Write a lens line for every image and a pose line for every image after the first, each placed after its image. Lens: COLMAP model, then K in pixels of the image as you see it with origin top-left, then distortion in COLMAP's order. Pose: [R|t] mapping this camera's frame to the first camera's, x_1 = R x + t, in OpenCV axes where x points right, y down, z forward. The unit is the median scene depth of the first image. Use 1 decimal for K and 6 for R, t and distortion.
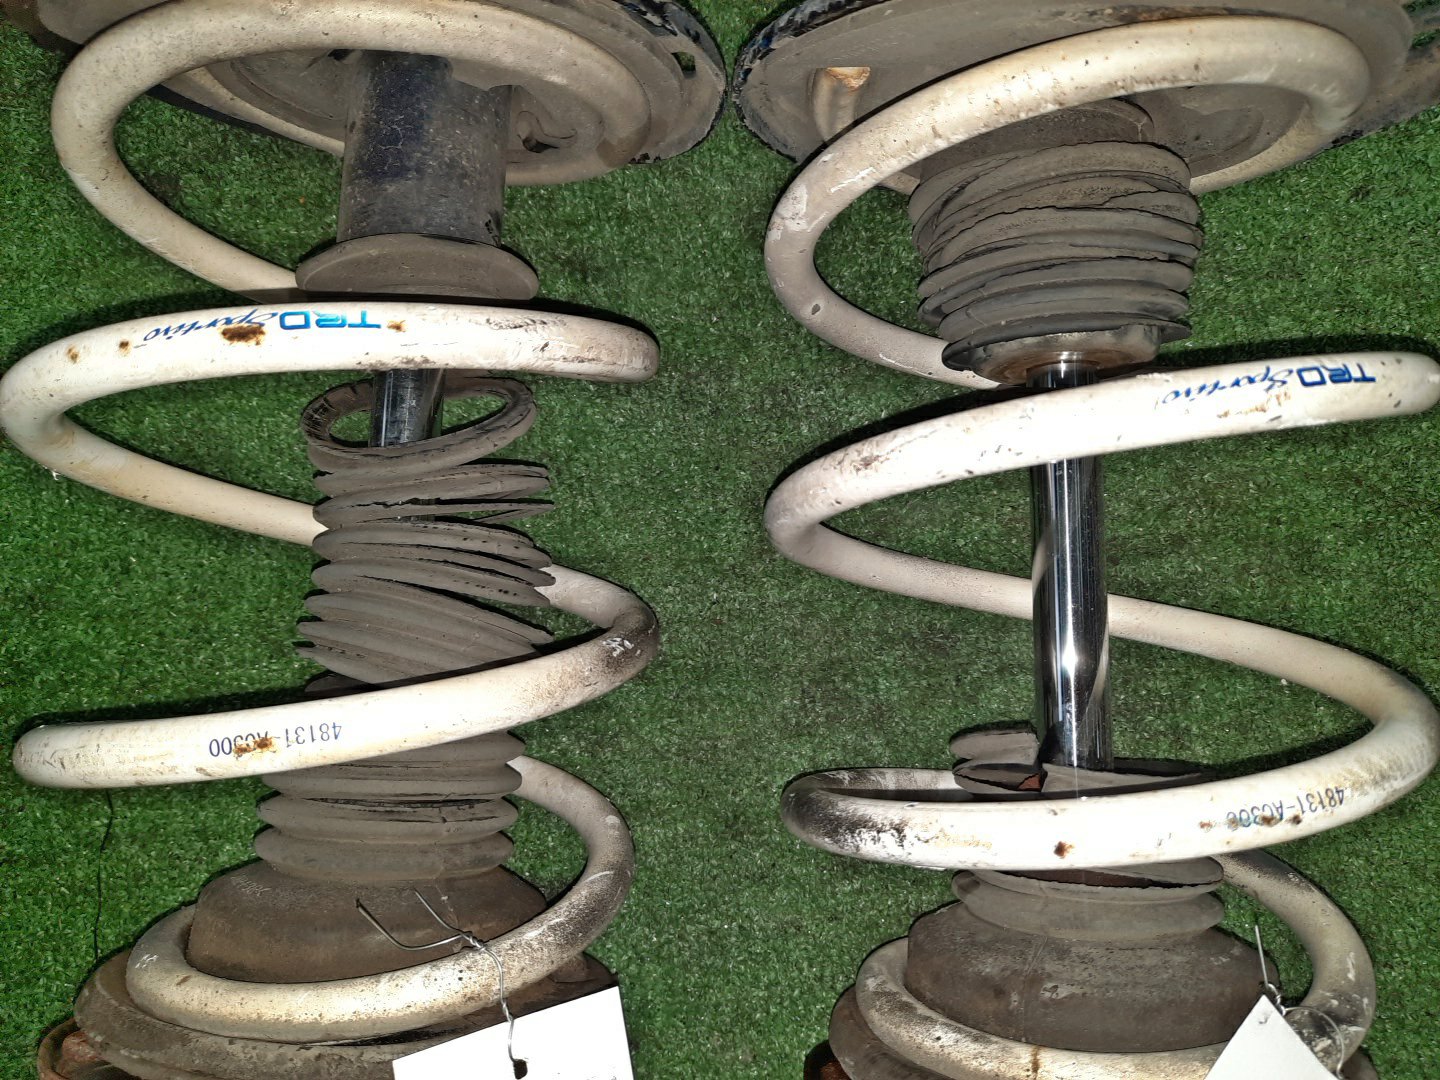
lens RADIAL K [[1550.7, 0, 692.1], [0, 1550.7, 576.5], [0, 0, 1]] dist [0.069515, -0.040811]
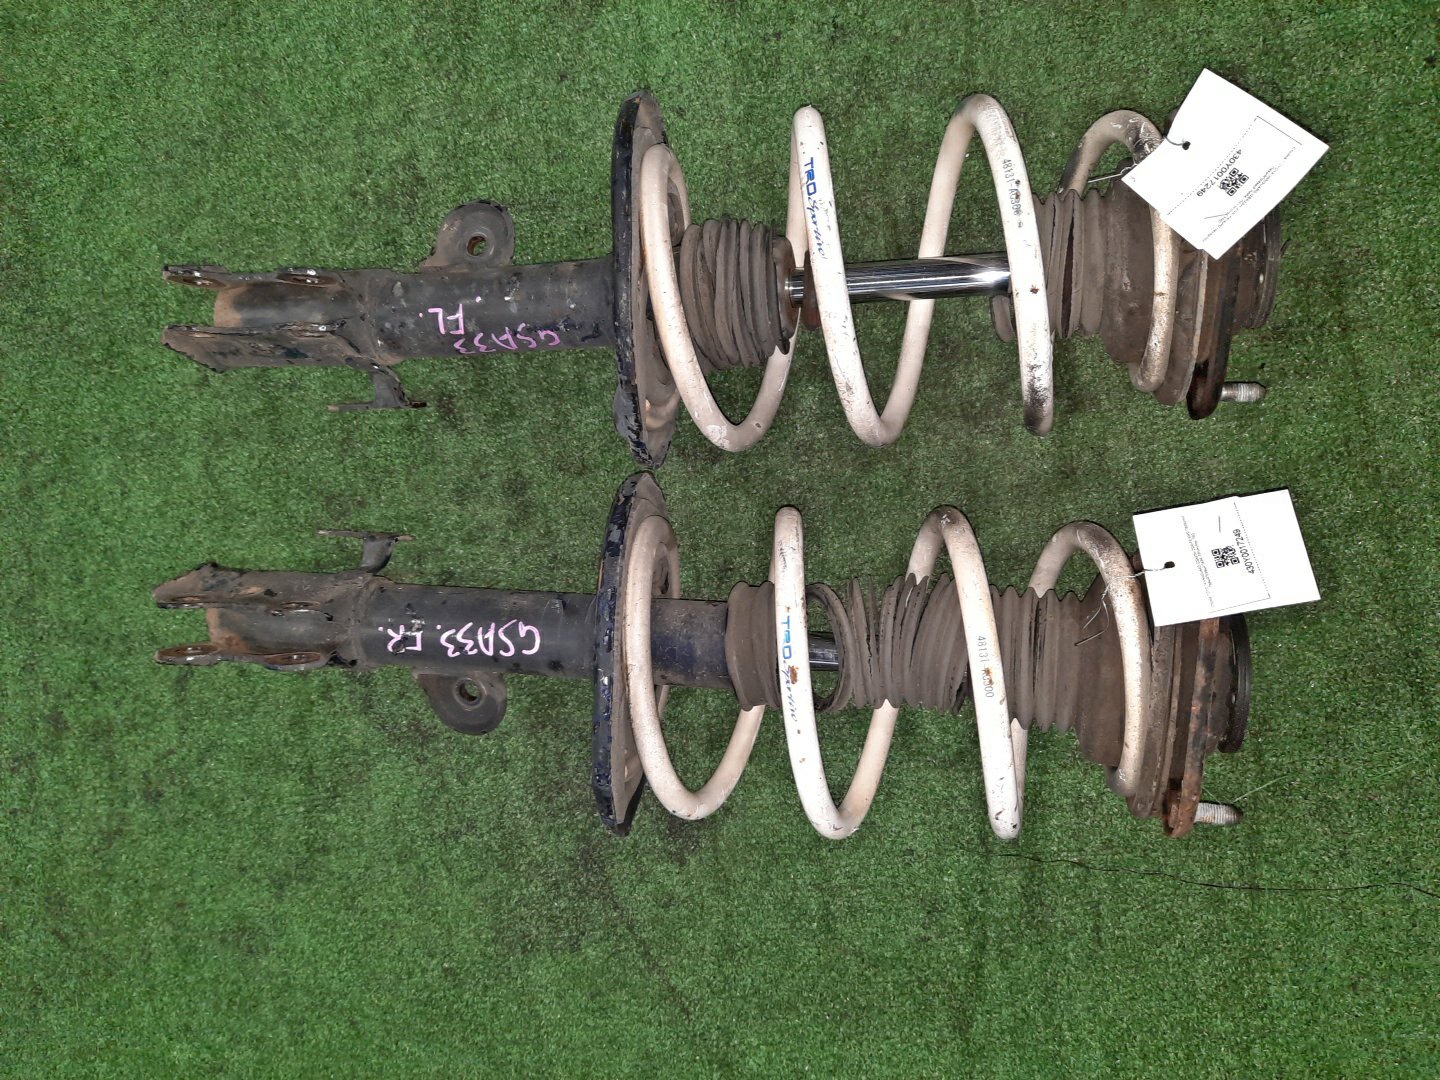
lens RADIAL K [[1550.7, 0, 692.1], [0, 1550.7, 576.5], [0, 0, 1]] dist [0.069515, -0.040811]
pose [[-0.007182, -0.999836, 0.016631, -0.143334], [0.988598, -0.009601, -0.150273, 0.024009], [0.150408, 0.015362, 0.988505, -0.902483]]
